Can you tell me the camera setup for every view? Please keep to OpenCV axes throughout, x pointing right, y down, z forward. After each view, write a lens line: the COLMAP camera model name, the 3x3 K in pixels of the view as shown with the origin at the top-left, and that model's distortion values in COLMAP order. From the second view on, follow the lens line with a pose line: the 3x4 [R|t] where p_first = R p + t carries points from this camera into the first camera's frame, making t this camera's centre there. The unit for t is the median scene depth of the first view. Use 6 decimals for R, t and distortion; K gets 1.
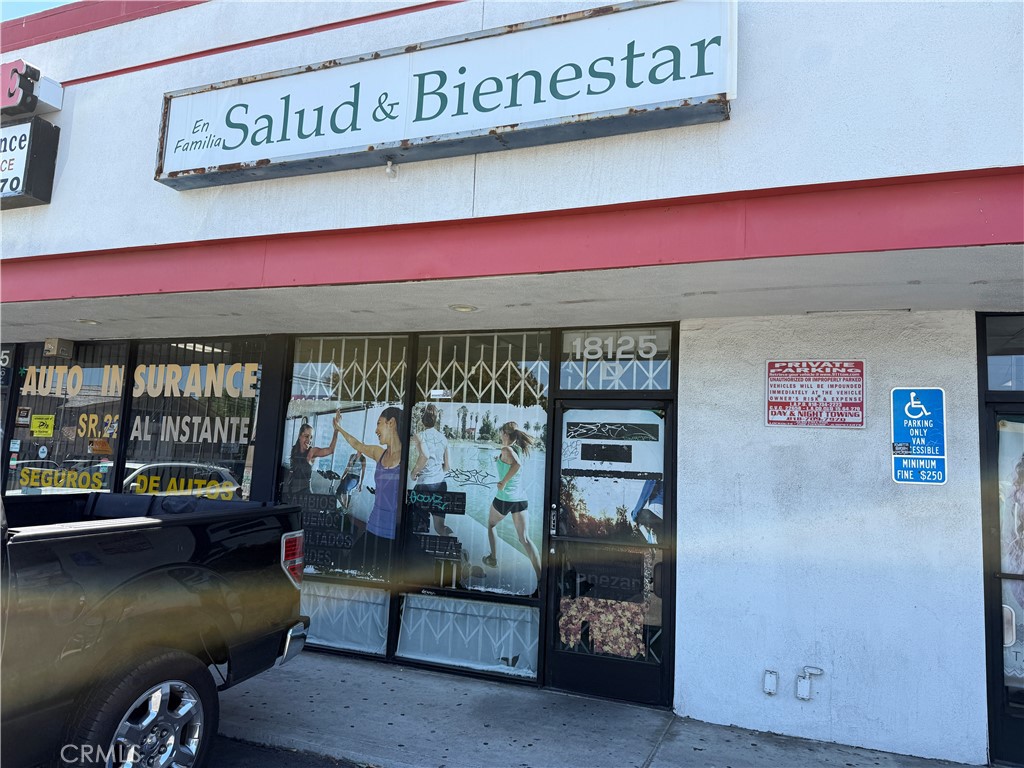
lens RADIAL K [[735.0, 0, 531.8], [0, 735.0, 384.9], [0, 0, 1]] dist [0.002719, -0.001637]
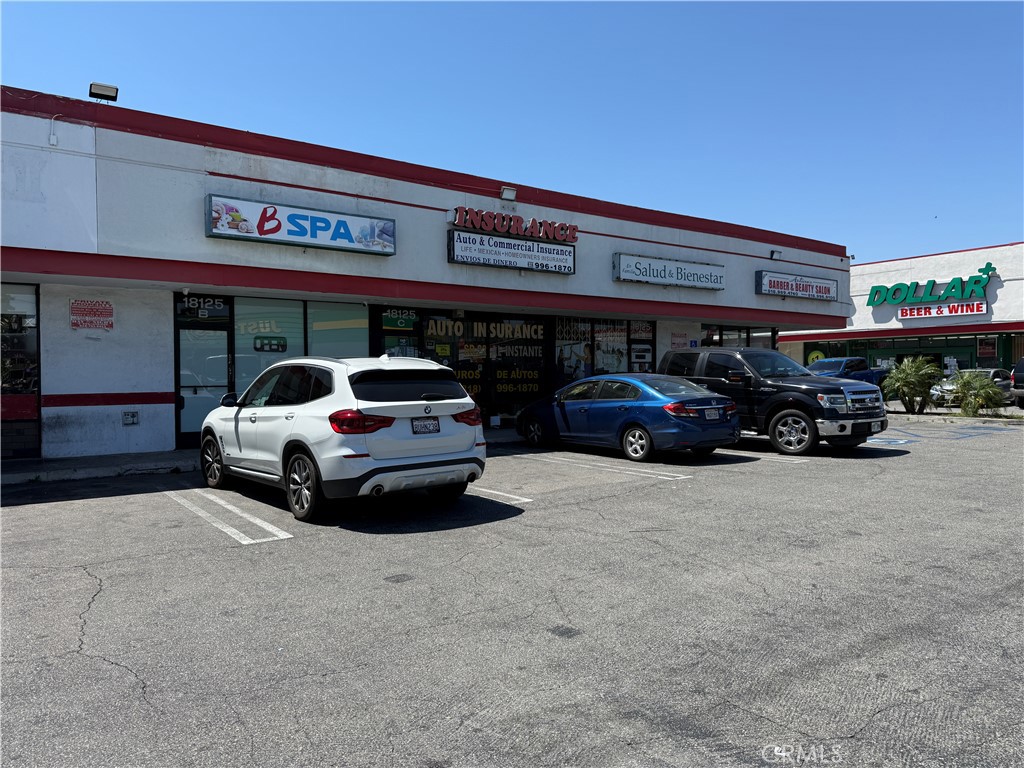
lens RADIAL K [[735.0, 0, 531.8], [0, 735.0, 384.9], [0, 0, 1]] dist [0.002719, -0.001637]
pose [[0.527428, -0.059141, 0.847539, -2.891024], [-0.070236, 0.991124, 0.112869, -0.124008], [-0.846692, -0.119058, 0.518592, -0.371006]]
